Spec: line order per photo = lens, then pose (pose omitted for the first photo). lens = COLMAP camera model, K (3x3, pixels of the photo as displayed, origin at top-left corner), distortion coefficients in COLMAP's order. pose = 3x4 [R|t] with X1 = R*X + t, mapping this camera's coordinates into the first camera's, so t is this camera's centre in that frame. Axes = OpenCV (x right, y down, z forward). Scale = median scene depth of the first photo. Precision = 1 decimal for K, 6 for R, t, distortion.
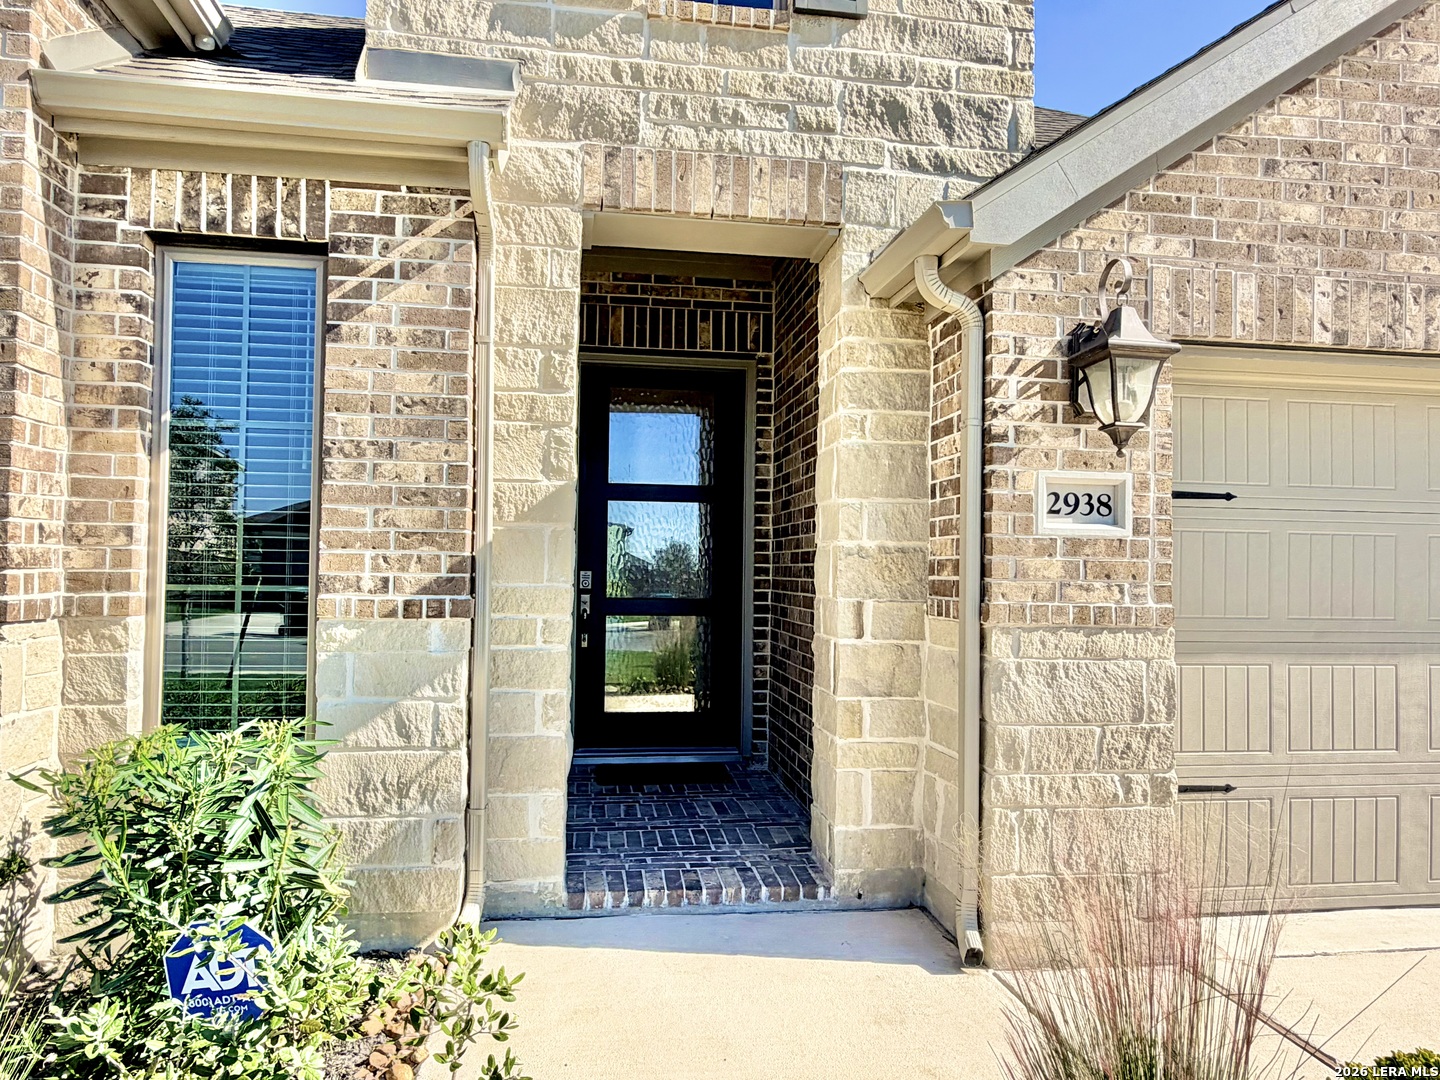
lens RADIAL K [[927.3, 0, 714.6], [0, 927.3, 543.9], [0, 0, 1]] dist [0.004317, 0.000276]
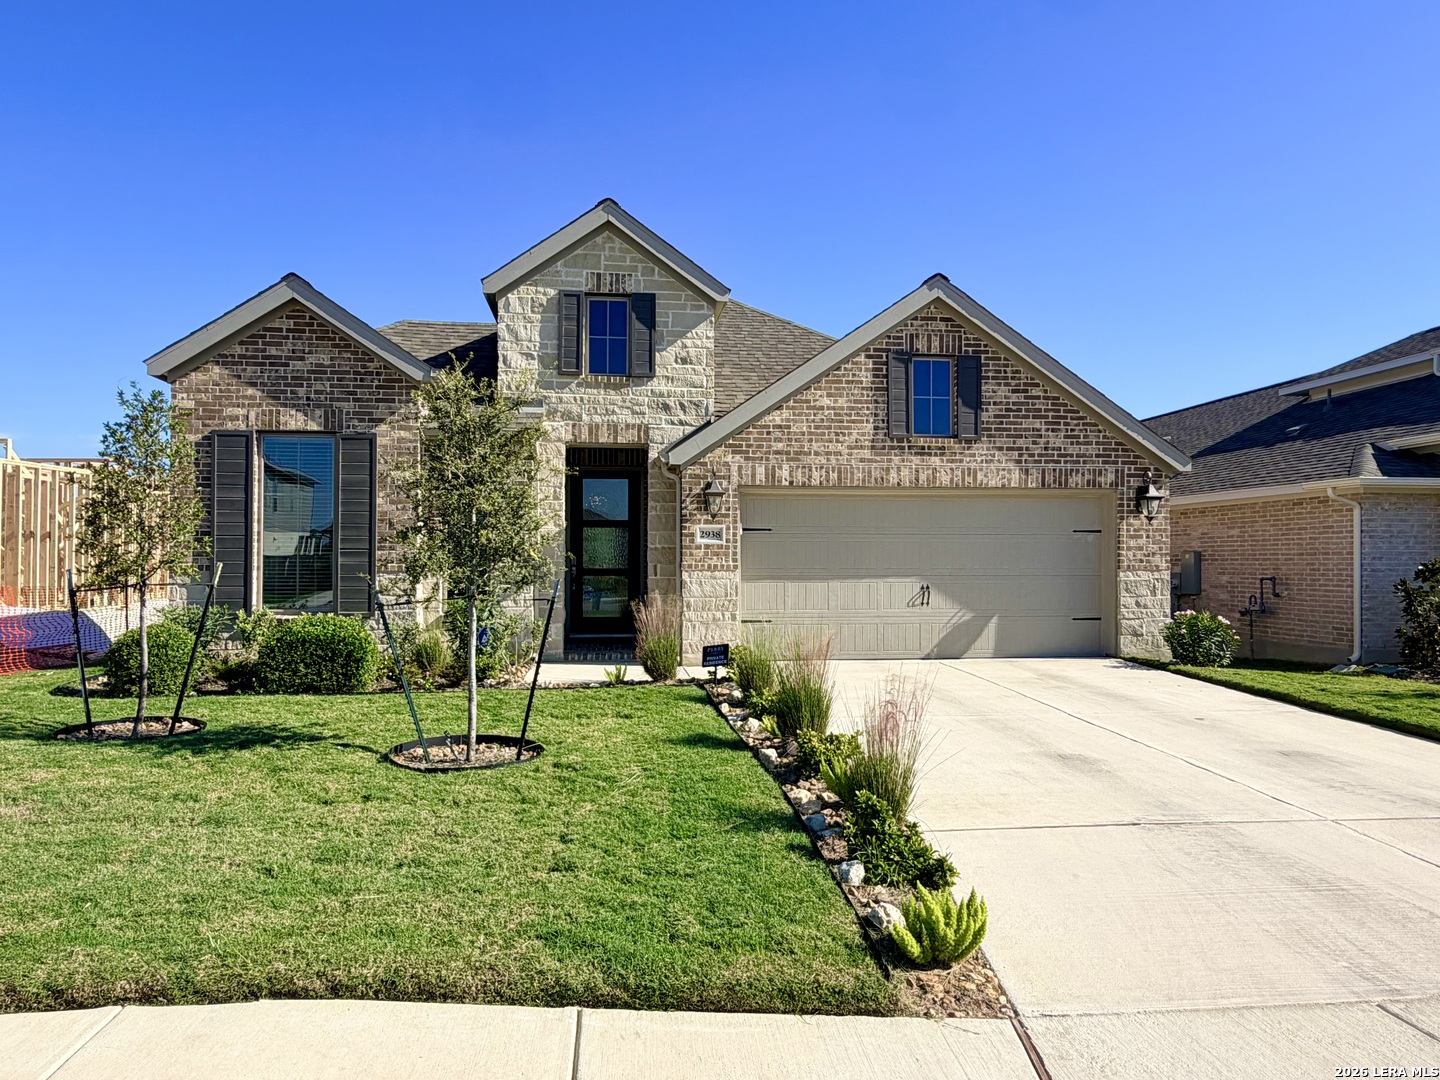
lens RADIAL K [[927.3, 0, 709.7], [0, 927.3, 550.9], [0, 0, 1]] dist [0.004317, 0.000276]
pose [[0.999651, -0.014811, -0.021868, 0.429274], [0.015096, 0.999803, 0.012900, -0.023766], [0.021673, -0.013226, 0.999678, -2.240418]]
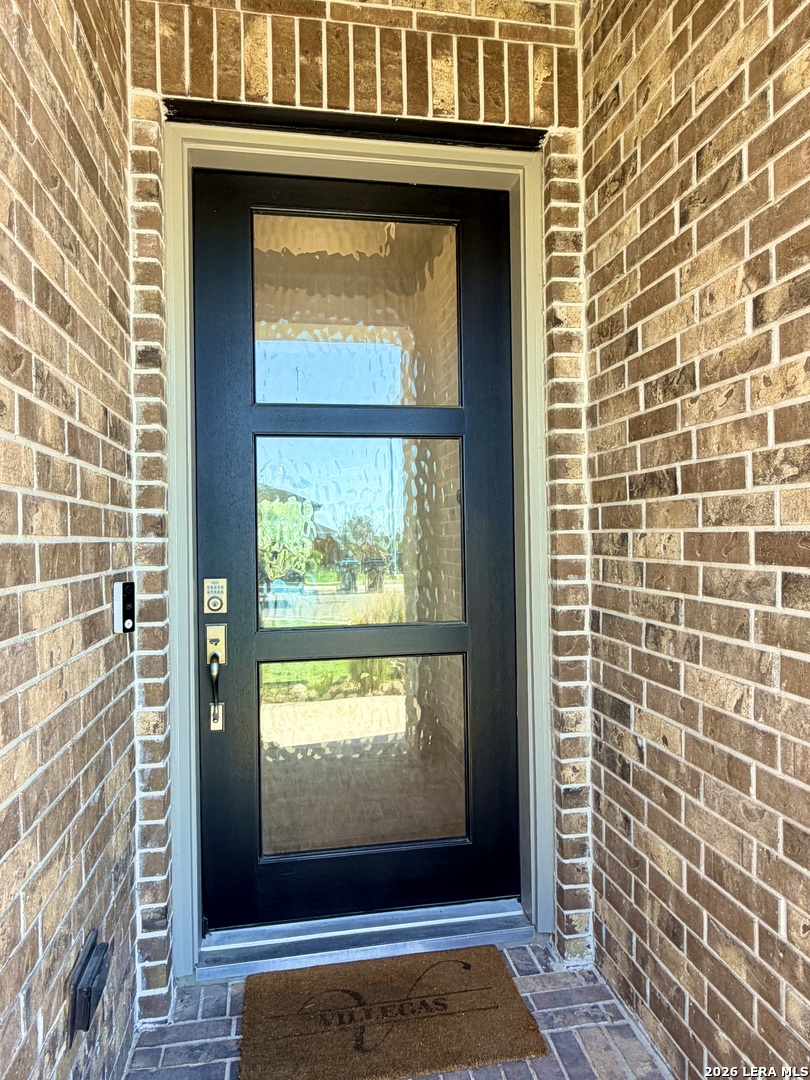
lens RADIAL K [[695.5, 0, 402.2], [0, 695.5, 537.4], [0, 0, 1]] dist [0.004317, 0.000276]
pose [[0.999577, -0.026996, 0.010854, -0.041909], [0.026730, 0.999356, 0.023960, 0.001107], [-0.011494, -0.023660, 0.999654, 0.630420]]
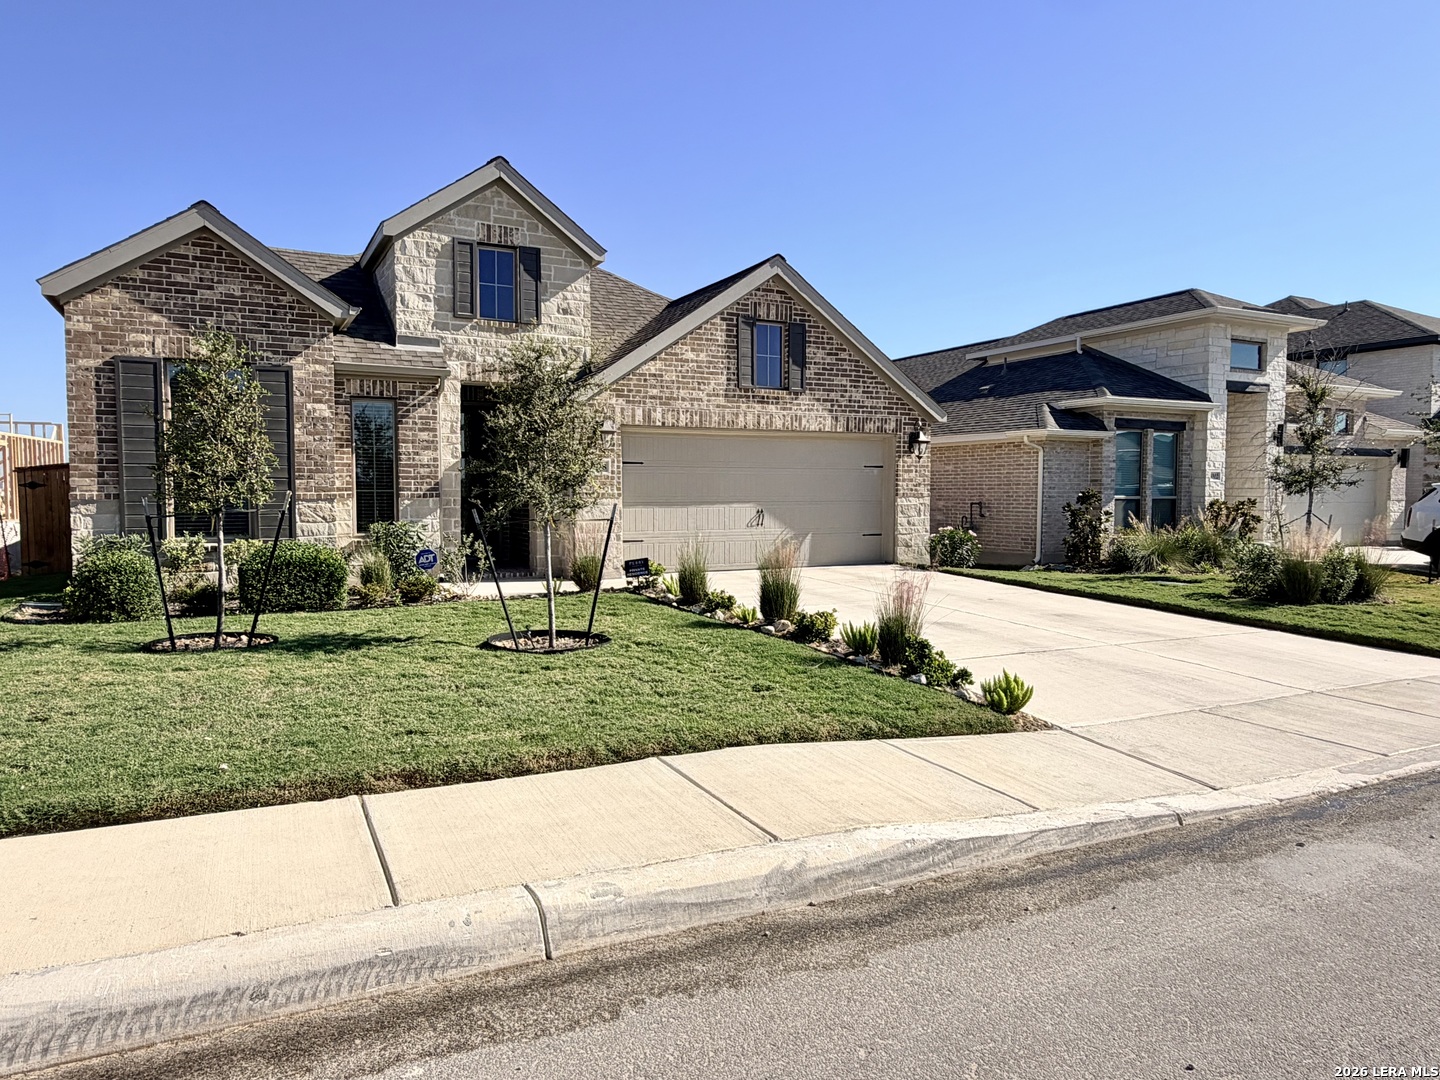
lens RADIAL K [[927.3, 0, 709.7], [0, 927.3, 544.0], [0, 0, 1]] dist [0.004317, 0.000276]
pose [[0.945580, -0.032996, 0.323713, -0.415908], [0.005195, 0.996249, 0.086371, -0.049034], [-0.325349, -0.079989, 0.942205, -2.698568]]
